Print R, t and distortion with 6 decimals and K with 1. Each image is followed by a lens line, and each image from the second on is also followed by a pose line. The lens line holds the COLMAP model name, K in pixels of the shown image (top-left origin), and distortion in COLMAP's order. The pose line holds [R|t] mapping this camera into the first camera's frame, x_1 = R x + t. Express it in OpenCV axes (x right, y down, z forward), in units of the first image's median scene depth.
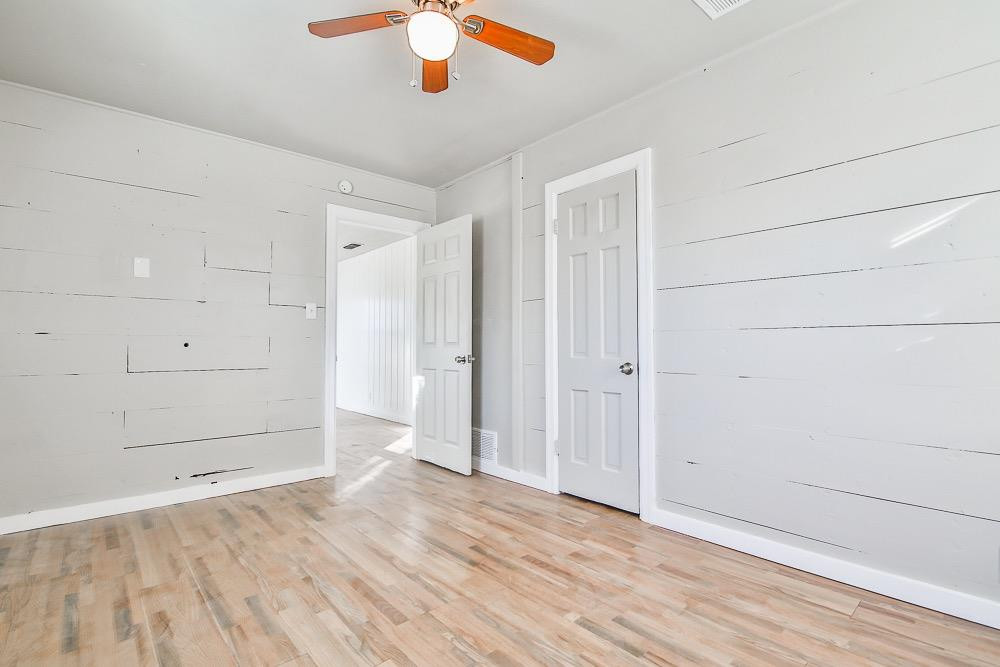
lens RADIAL K [[475.3, 0, 497.2], [0, 475.3, 333.5], [0, 0, 1]] dist [-0.000680, -0.011691]
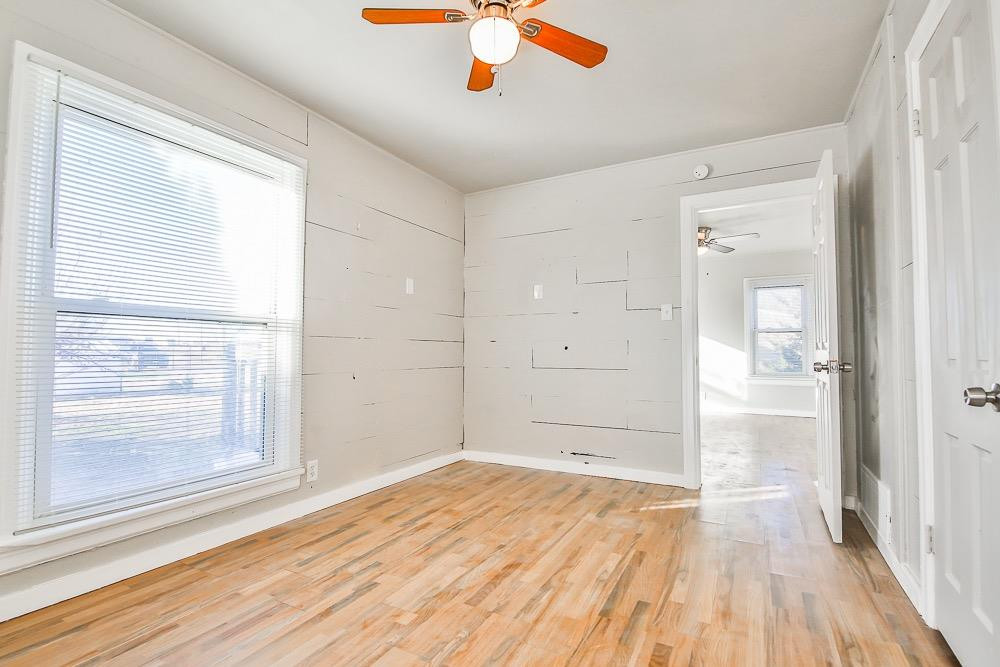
lens RADIAL K [[471.3, 0, 482.2], [0, 471.3, 335.5], [0, 0, 1]] dist [-0.016764, -0.001267]
pose [[0.329689, -0.031312, -0.943570, 0.606349], [0.031274, 0.999264, -0.022233, 0.014433], [0.943571, -0.022179, 0.330426, 0.498366]]
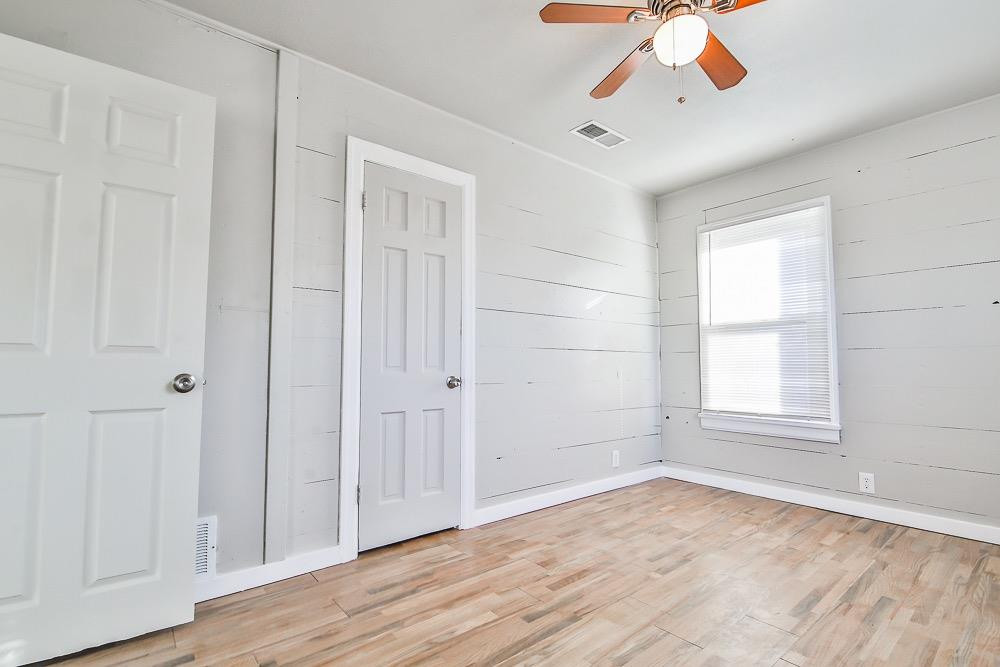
lens RADIAL K [[475.3, 0, 497.2], [0, 475.3, 333.5], [0, 0, 1]] dist [-0.000680, -0.011691]
pose [[0.018539, 0.061349, 0.997944, -0.846028], [-0.035824, 0.997516, -0.060657, 0.034660], [-0.999186, -0.034626, 0.020691, 1.044478]]
